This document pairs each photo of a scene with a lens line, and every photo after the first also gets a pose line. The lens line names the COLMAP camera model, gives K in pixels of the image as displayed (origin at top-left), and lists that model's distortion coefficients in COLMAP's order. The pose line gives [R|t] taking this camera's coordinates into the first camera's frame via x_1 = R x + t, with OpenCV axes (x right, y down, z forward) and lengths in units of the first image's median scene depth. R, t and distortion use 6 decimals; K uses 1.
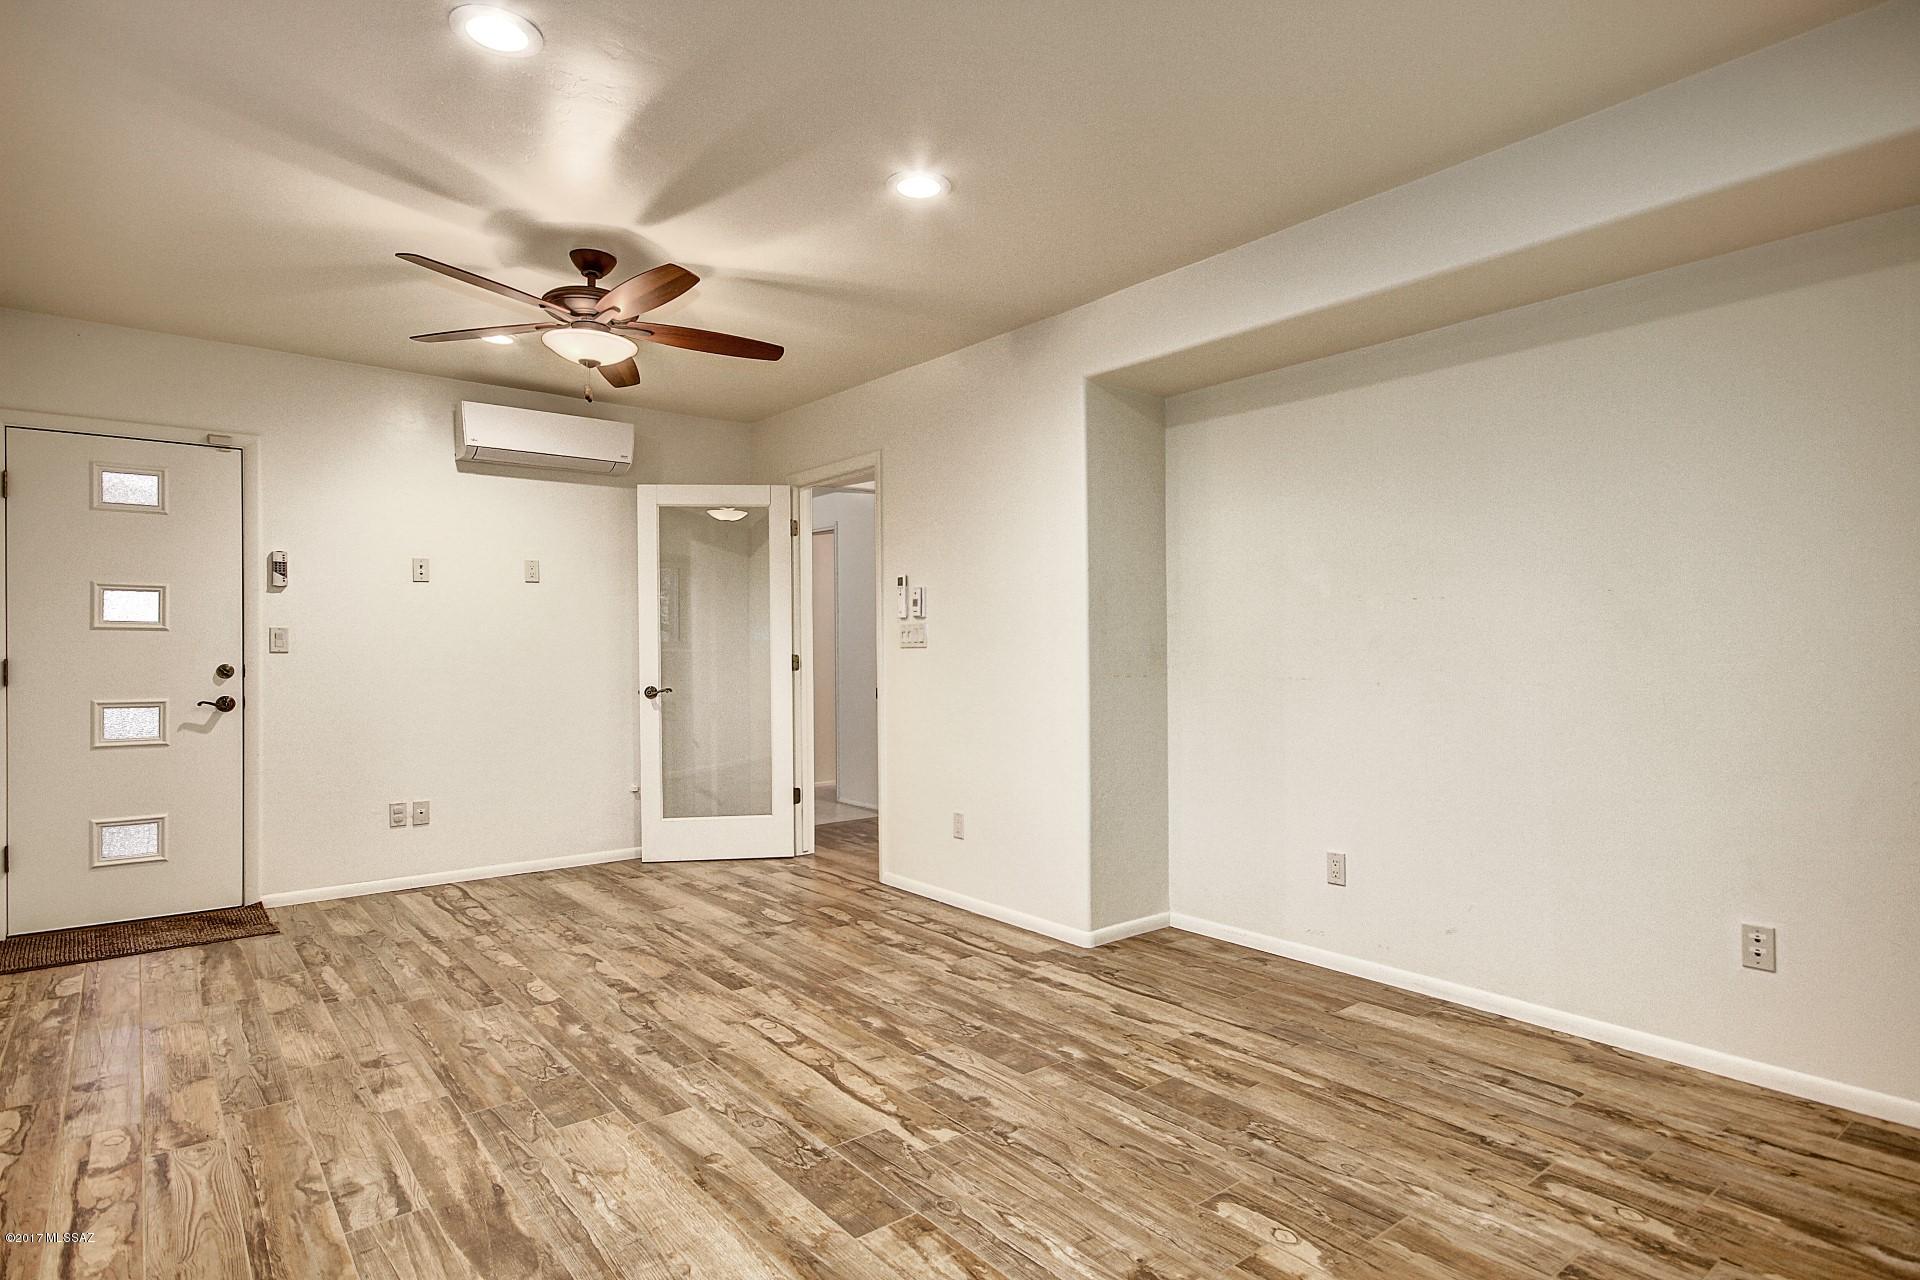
lens RADIAL K [[1008.8, 0, 967.3], [0, 1008.8, 639.7], [0, 0, 1]] dist [0.001301, 0.002741]
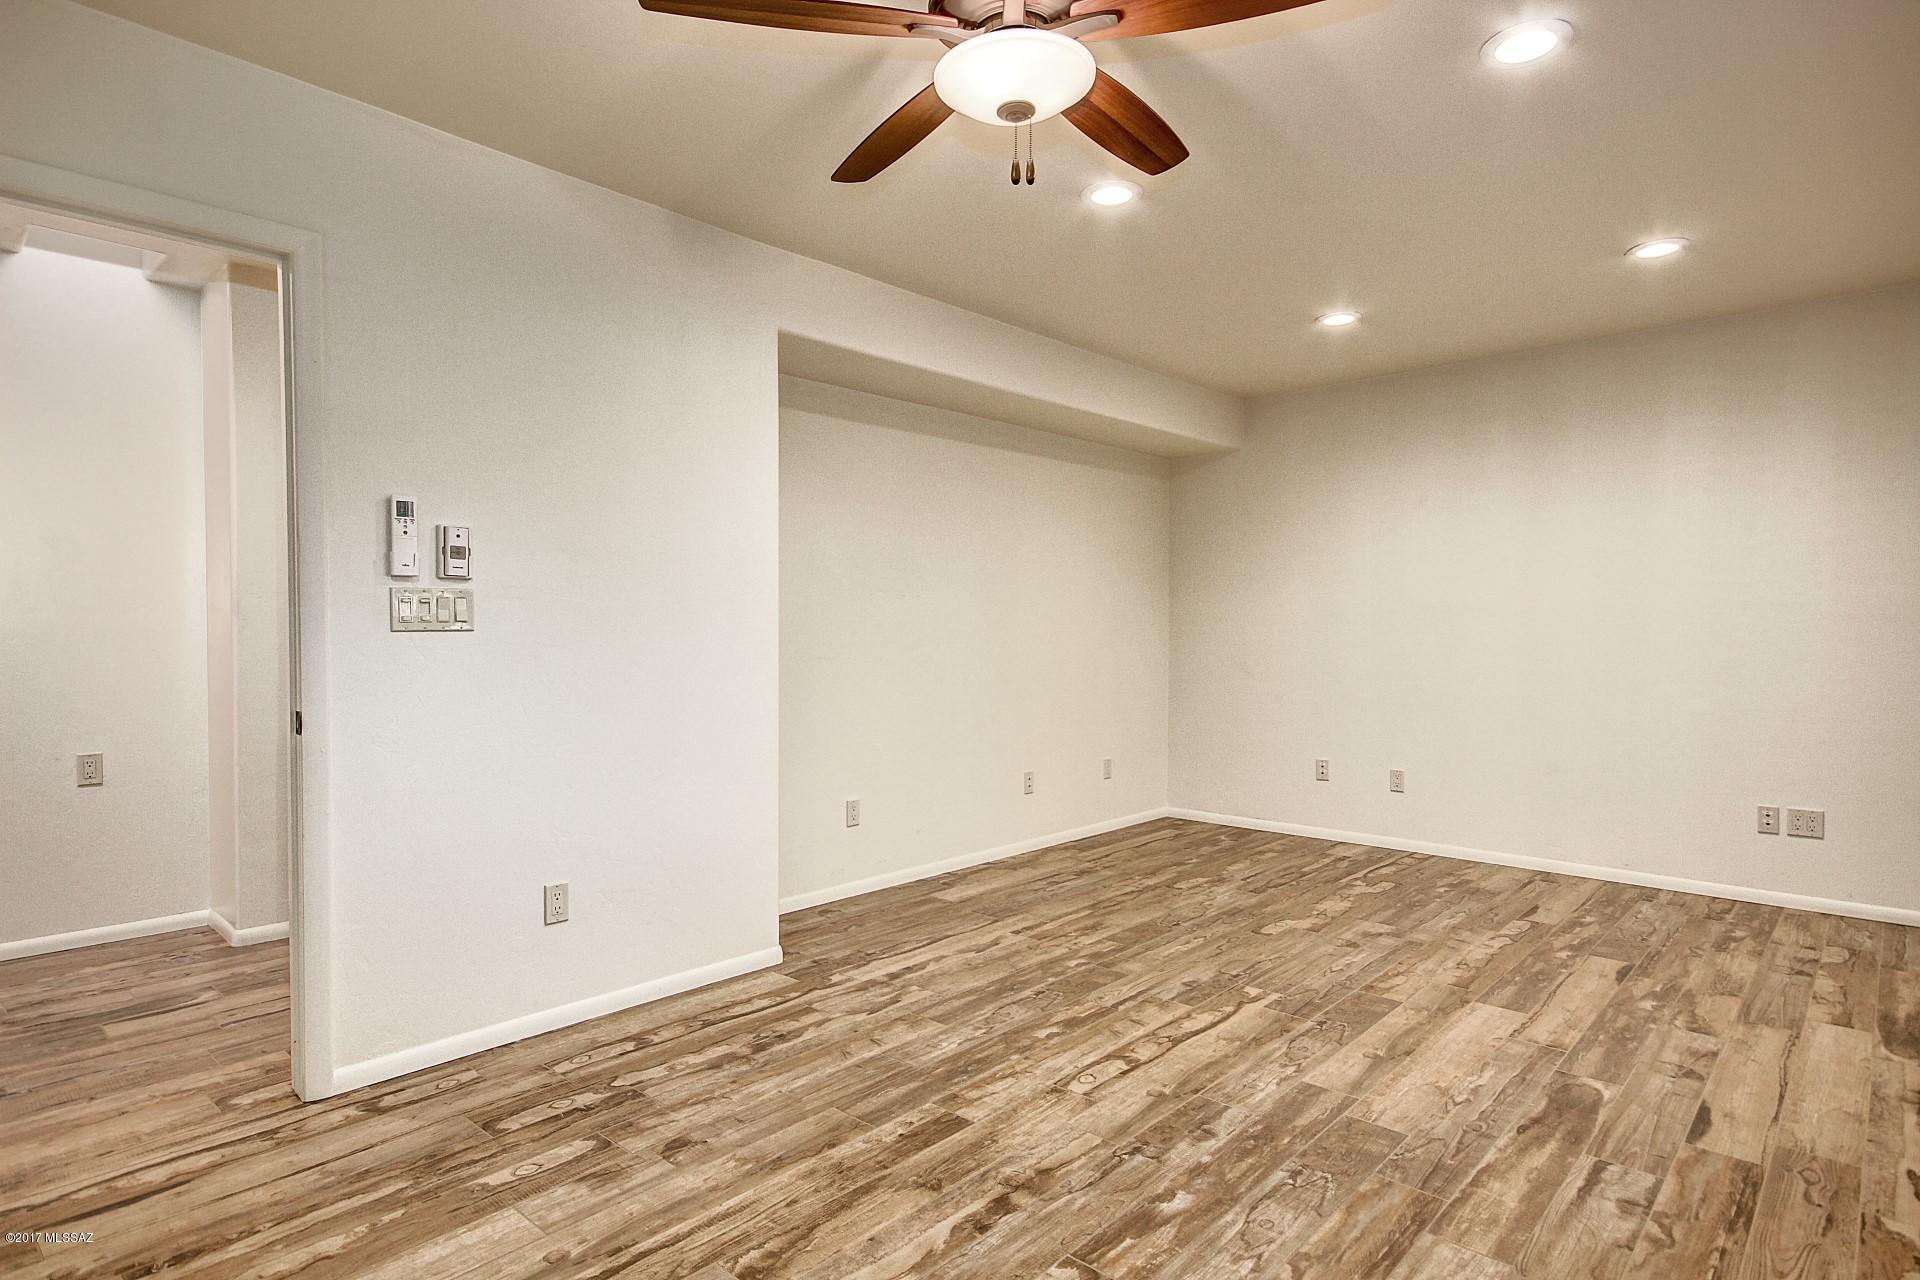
lens RADIAL K [[1008.8, 0, 967.9], [0, 1008.8, 643.9], [0, 0, 1]] dist [0.001301, 0.002741]
pose [[-0.135924, -0.011465, 0.990653, -1.080649], [-0.006096, 0.999924, 0.010736, 0.011221], [-0.990700, -0.004580, -0.135984, 1.294221]]
